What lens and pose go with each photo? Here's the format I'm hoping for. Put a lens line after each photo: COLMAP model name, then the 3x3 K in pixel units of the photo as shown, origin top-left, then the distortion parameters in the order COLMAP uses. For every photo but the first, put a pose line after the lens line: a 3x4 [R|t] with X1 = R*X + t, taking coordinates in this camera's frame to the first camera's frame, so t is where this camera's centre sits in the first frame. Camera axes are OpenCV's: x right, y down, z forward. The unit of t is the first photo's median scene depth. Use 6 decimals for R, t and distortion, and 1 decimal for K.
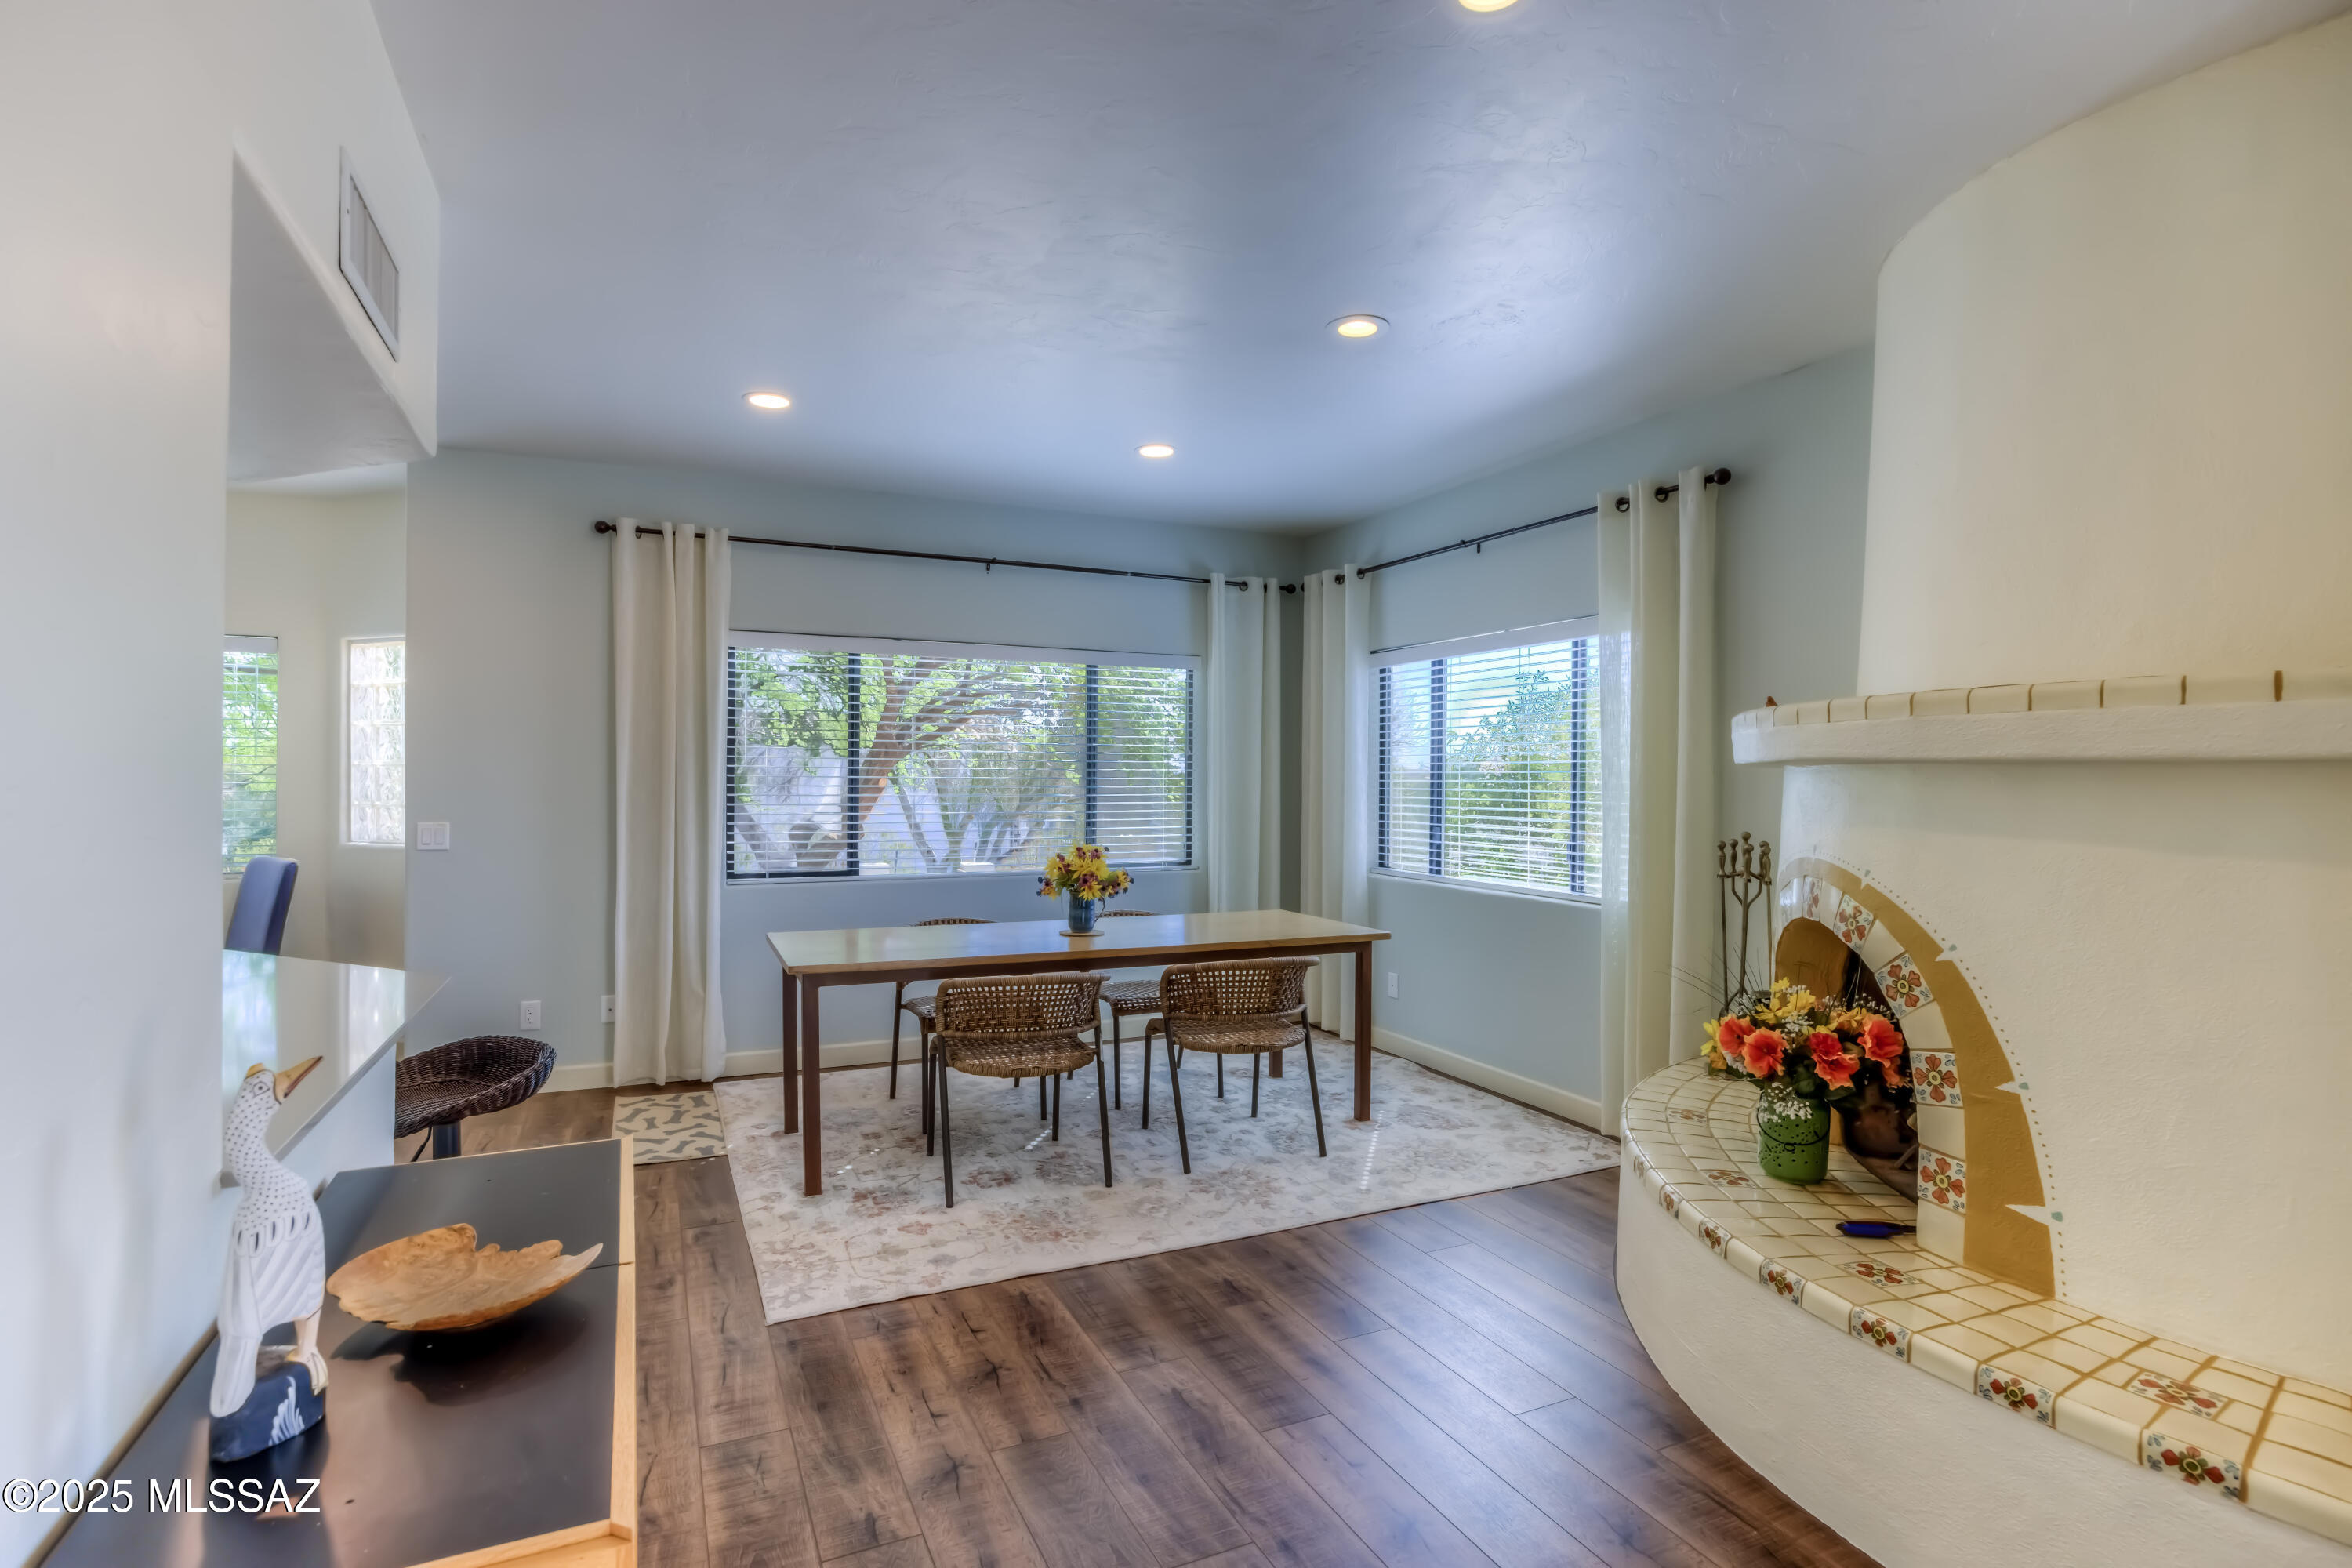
lens RADIAL K [[1134.6, 0, 1138.2], [0, 1134.6, 786.3], [0, 0, 1]] dist [-0.019692, 0.003691]
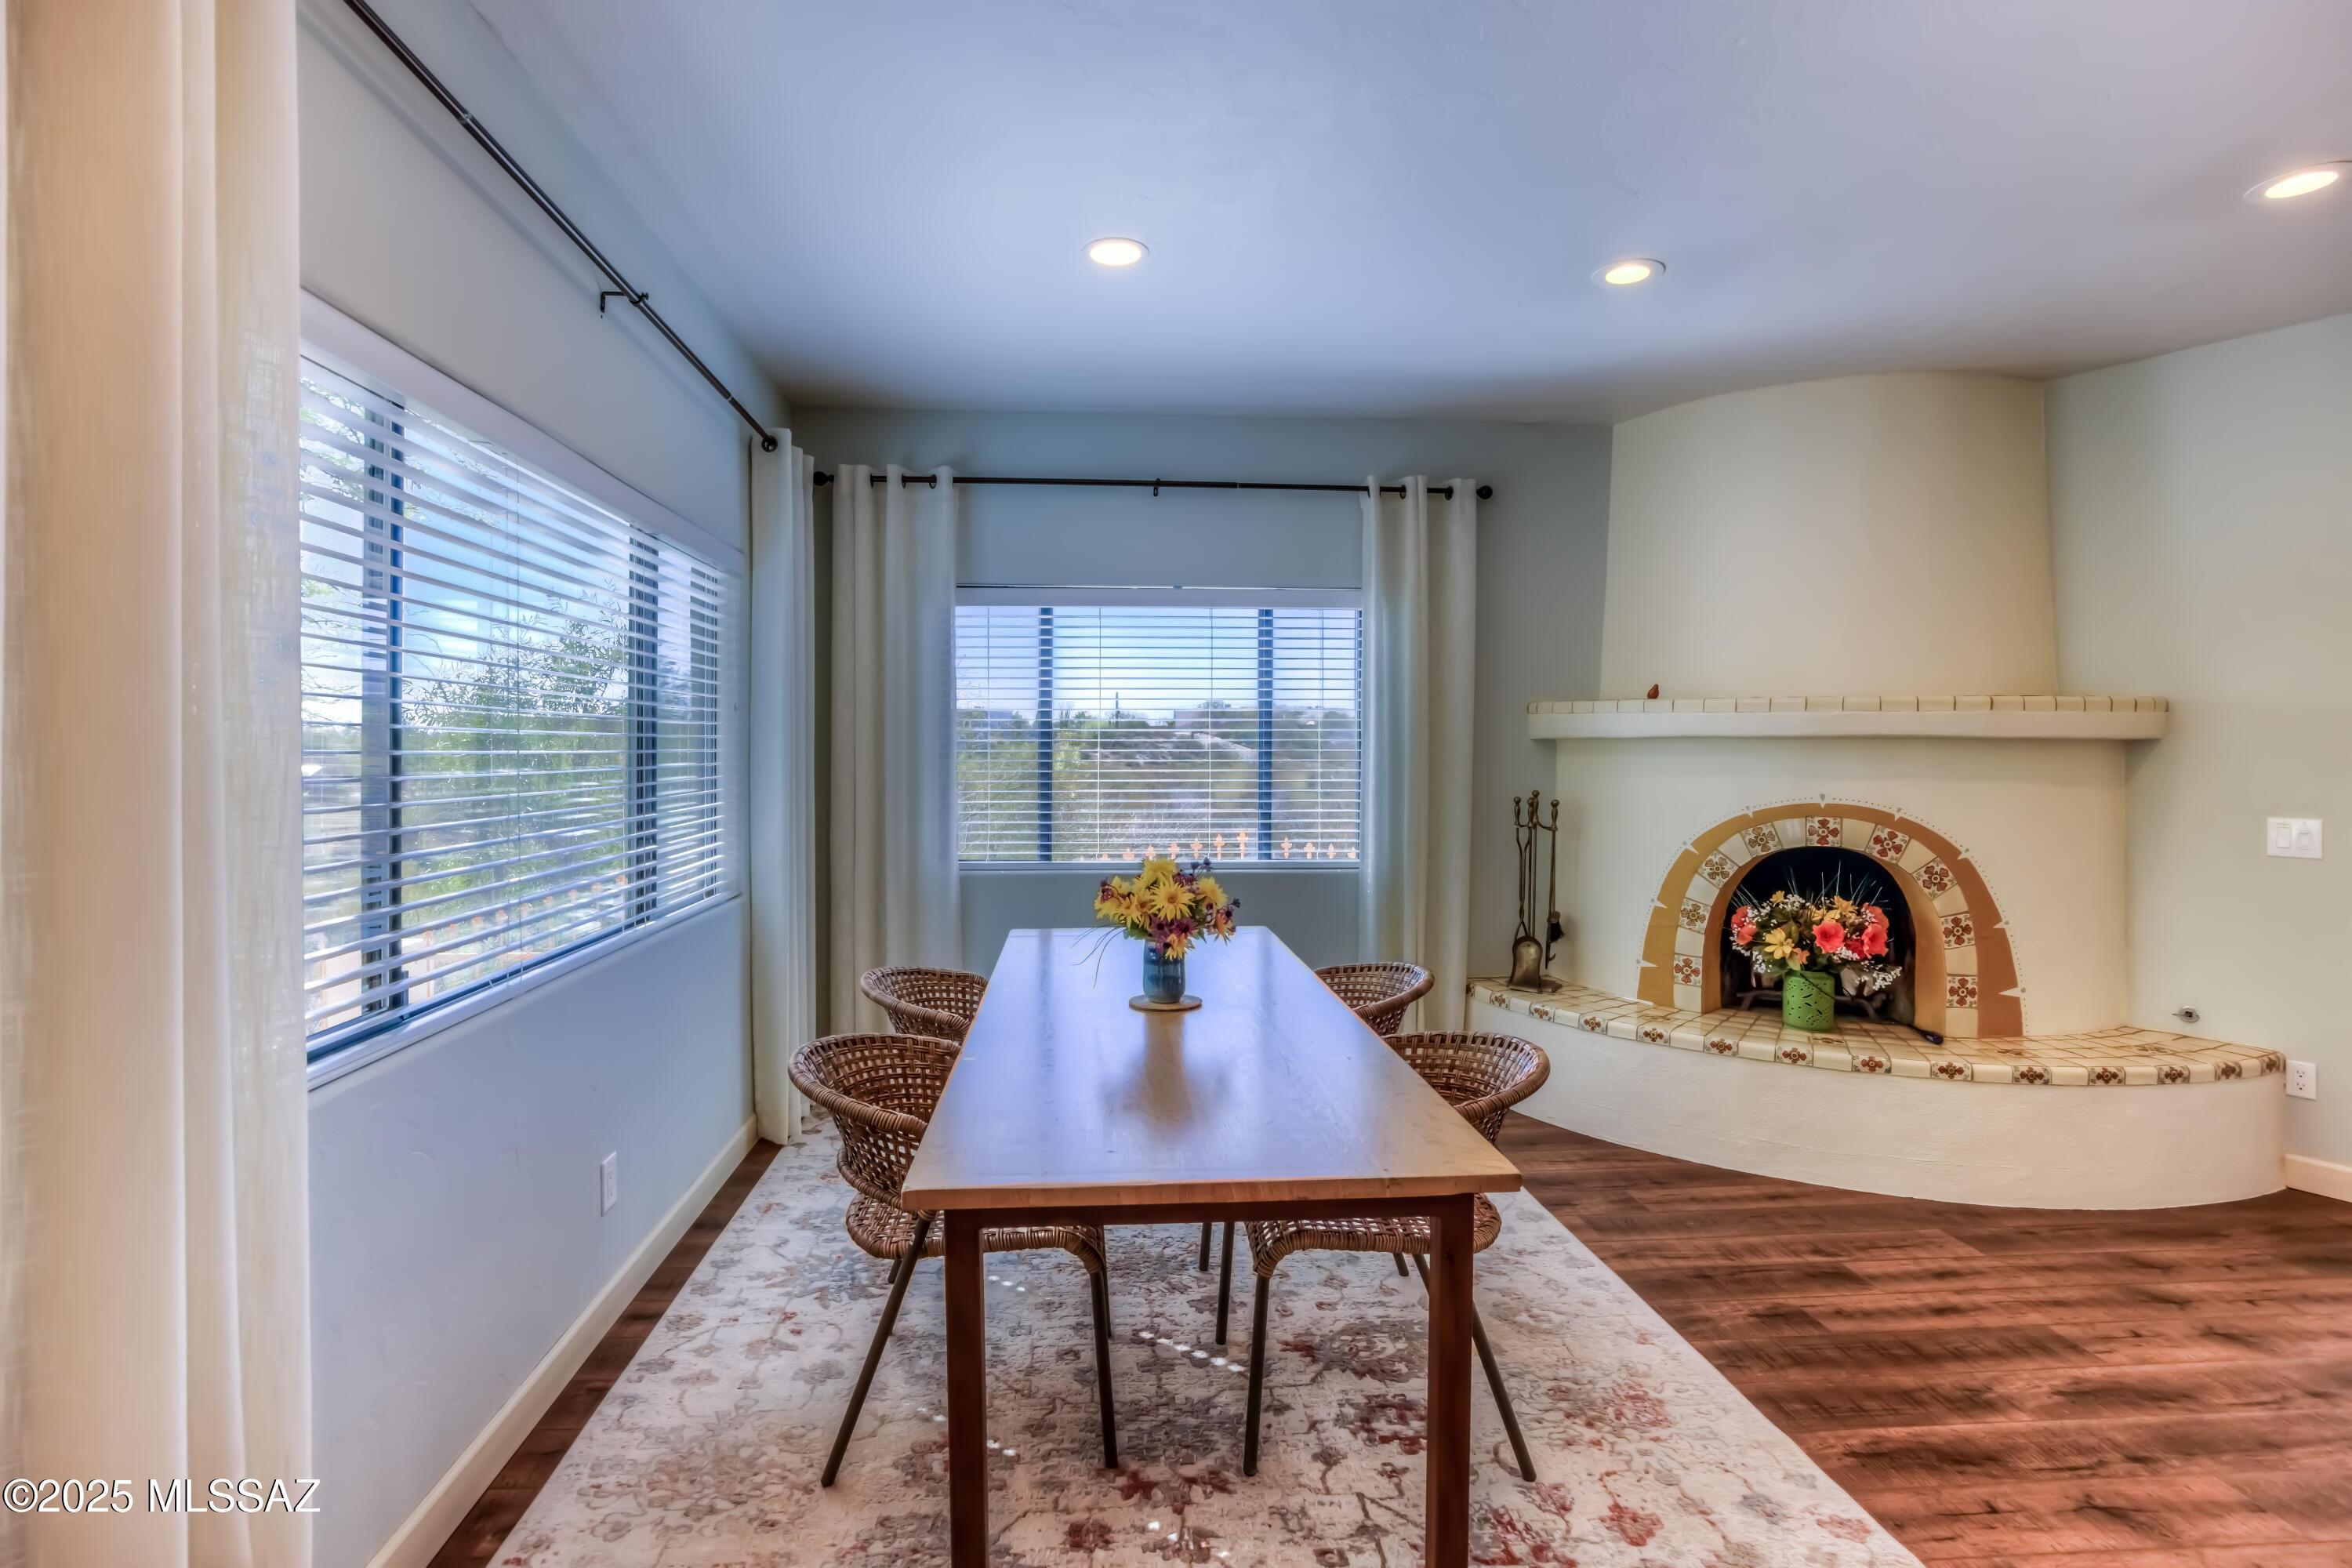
lens RADIAL K [[1134.6, 0, 1157.4], [0, 1134.6, 773.6], [0, 0, 1]] dist [-0.019692, 0.003691]
pose [[0.346480, -0.039826, 0.937212, -0.889210], [0.012915, 0.999206, 0.037686, -0.033481], [-0.937969, -0.000954, 0.346719, 1.112660]]
